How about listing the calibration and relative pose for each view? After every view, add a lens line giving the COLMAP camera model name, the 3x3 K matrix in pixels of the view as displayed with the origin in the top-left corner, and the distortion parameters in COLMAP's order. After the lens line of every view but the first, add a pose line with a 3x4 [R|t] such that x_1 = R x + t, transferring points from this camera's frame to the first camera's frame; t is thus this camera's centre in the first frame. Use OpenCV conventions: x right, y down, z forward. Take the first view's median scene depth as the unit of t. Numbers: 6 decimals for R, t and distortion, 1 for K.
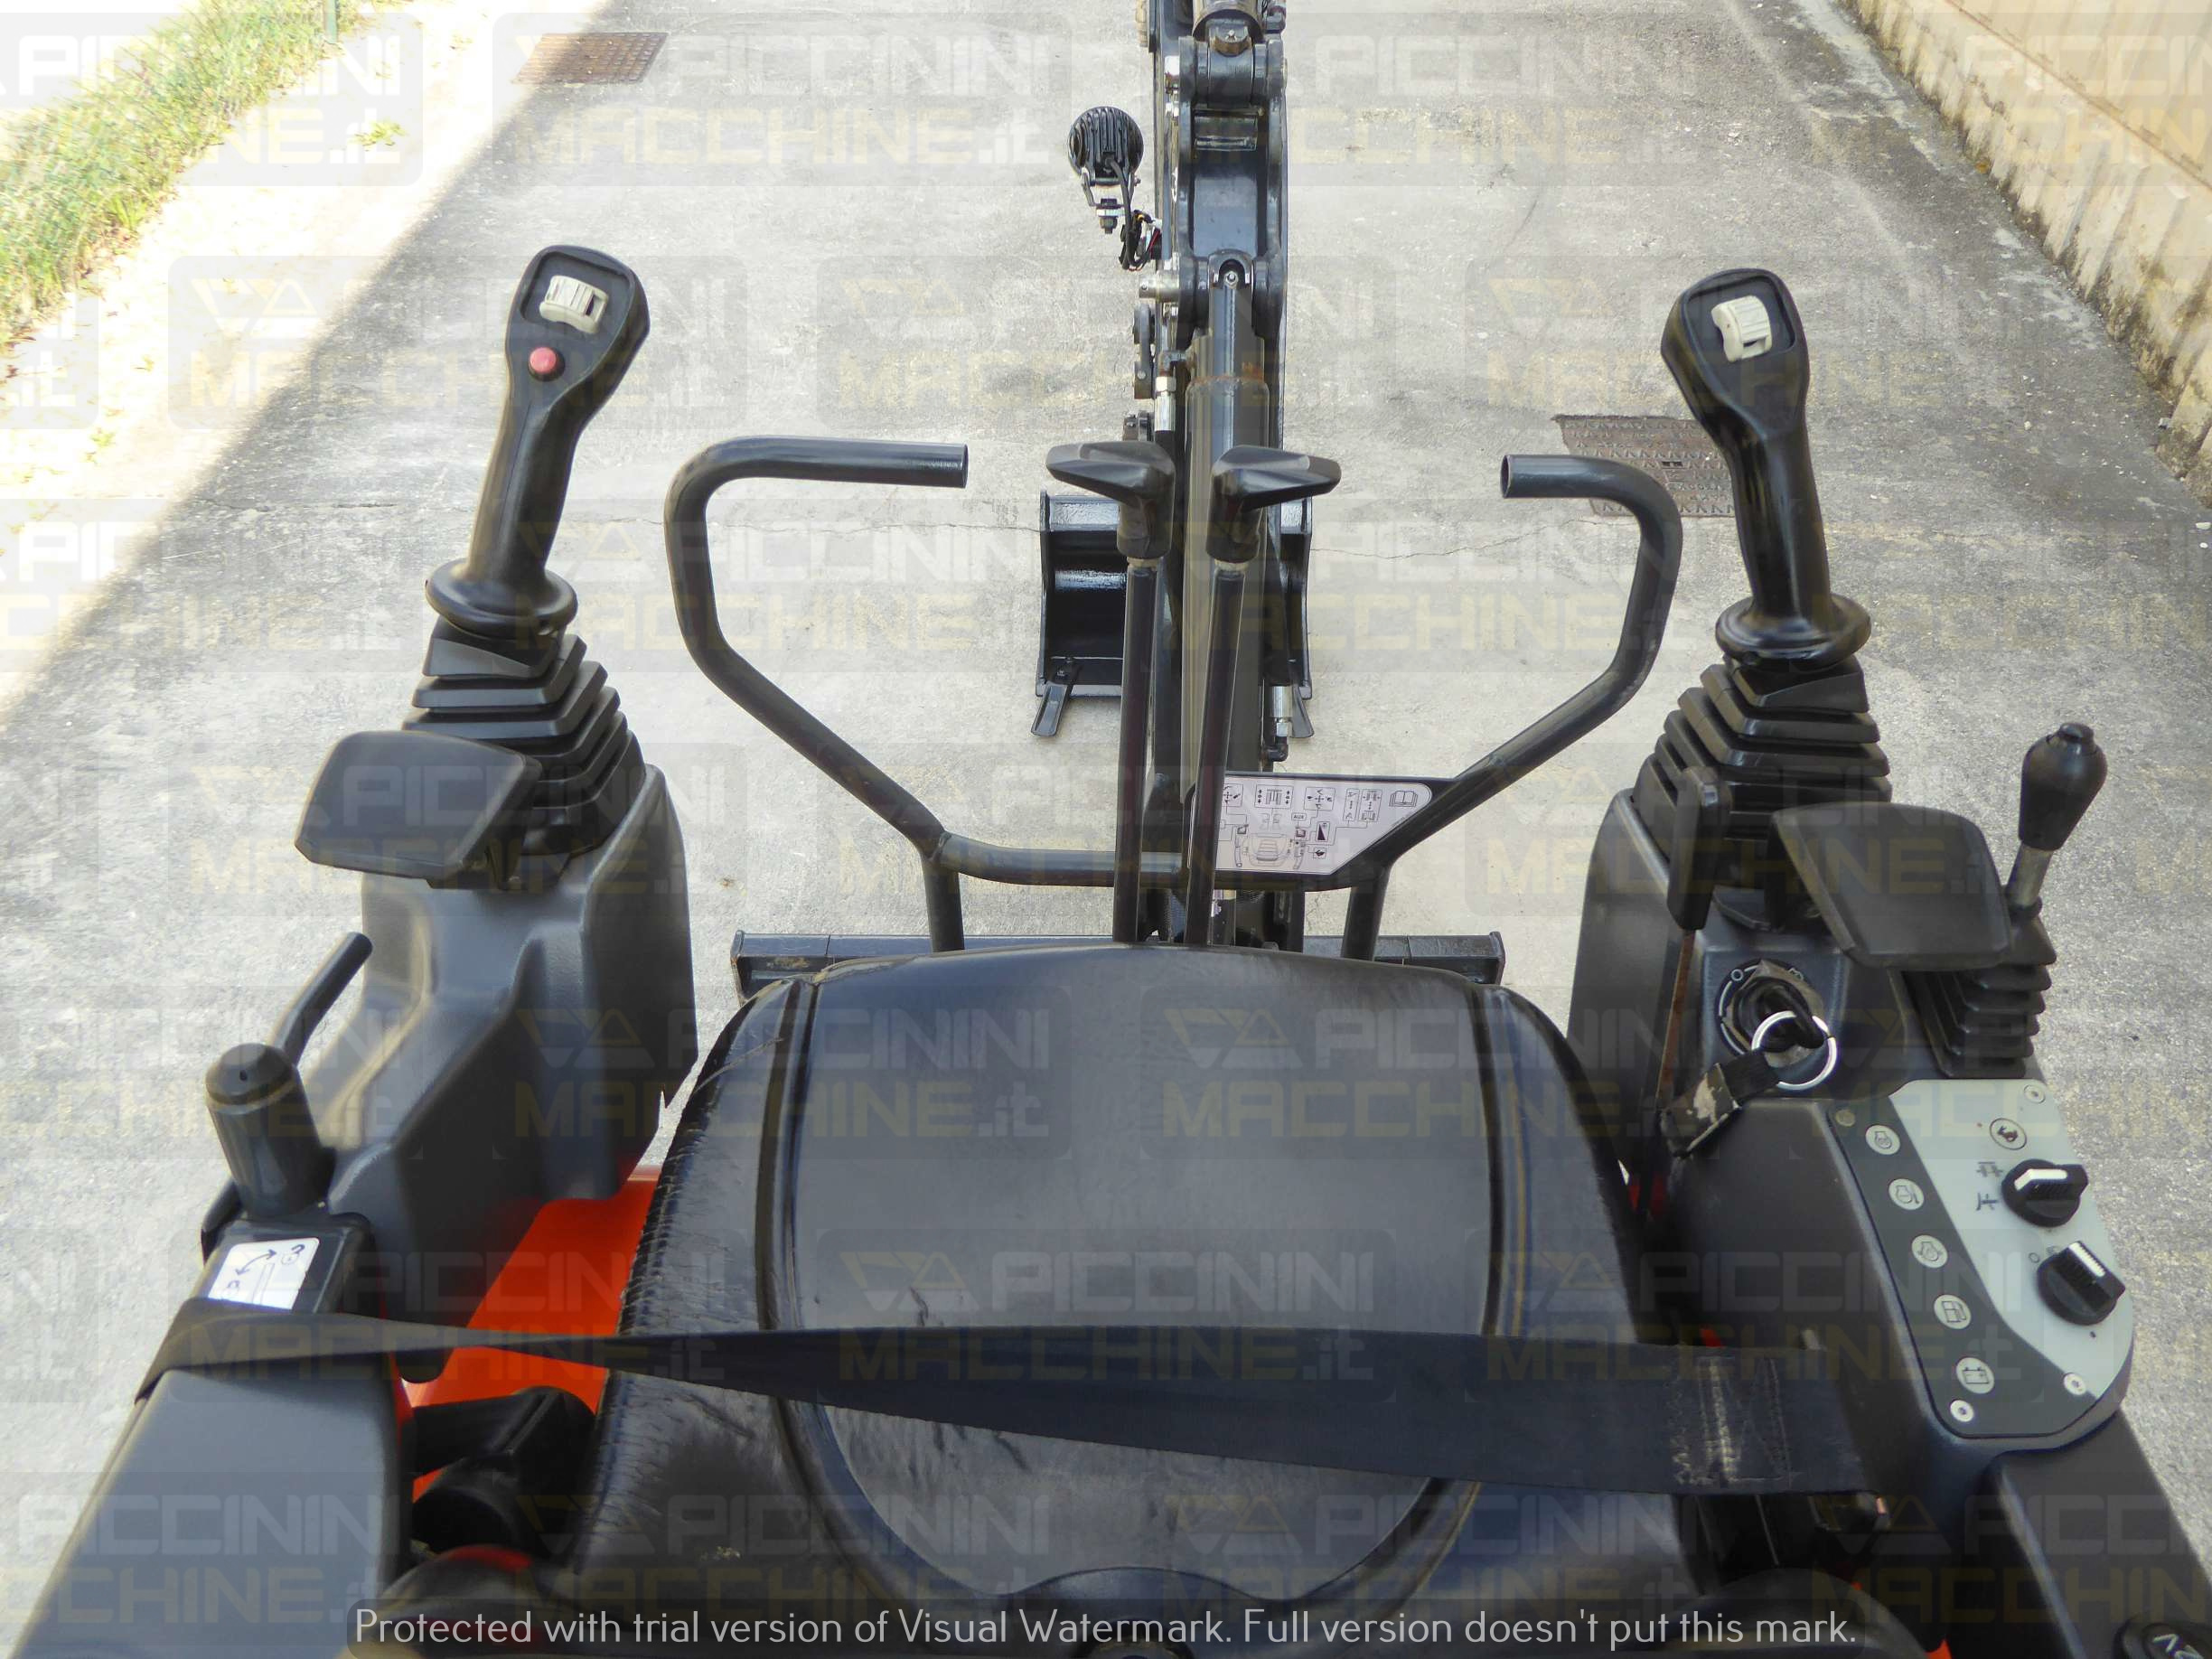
lens RADIAL K [[1569.2, 0, 1106.0], [0, 1569.2, 829.5], [0, 0, 1]] dist [-0.074244, 0.046077]
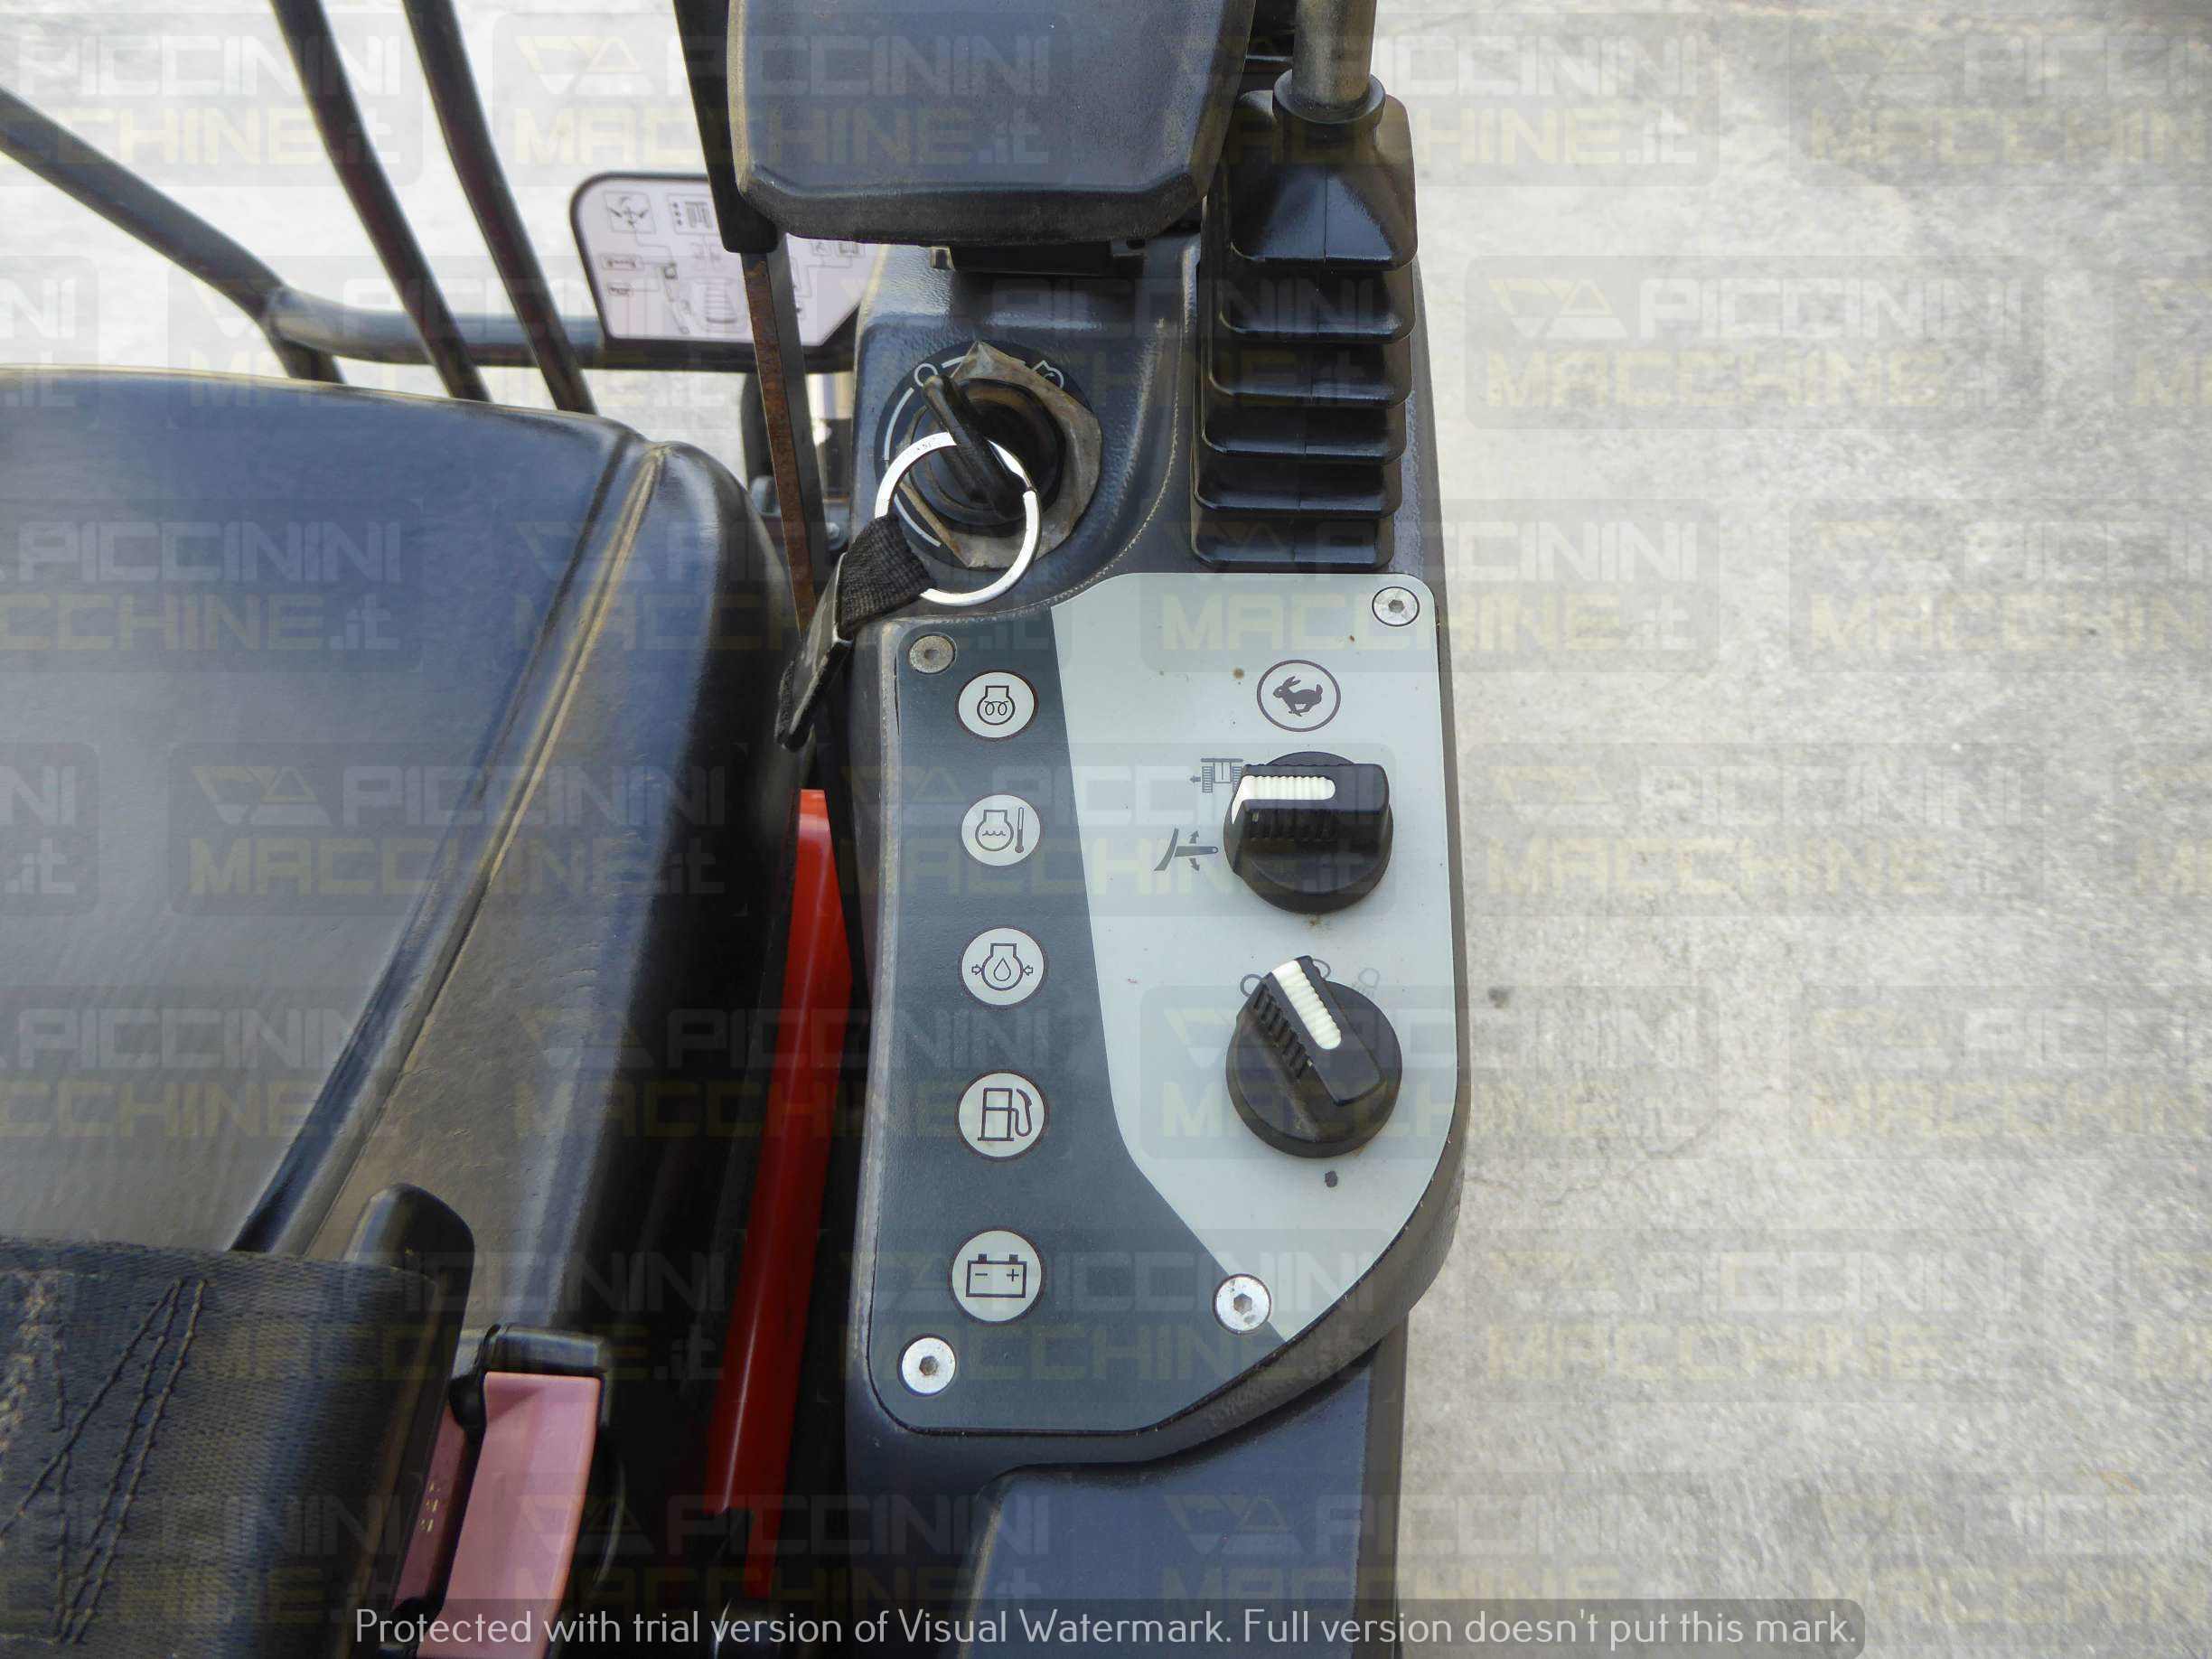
lens RADIAL K [[1569.2, 0, 1106.0], [0, 1569.2, 829.5], [0, 0, 1]] dist [-0.074244, 0.046077]
pose [[0.999876, 0.006128, -0.014540, 0.176877], [-0.002334, 0.968812, 0.247786, 0.041495], [0.015605, -0.247721, 0.968706, 0.185806]]
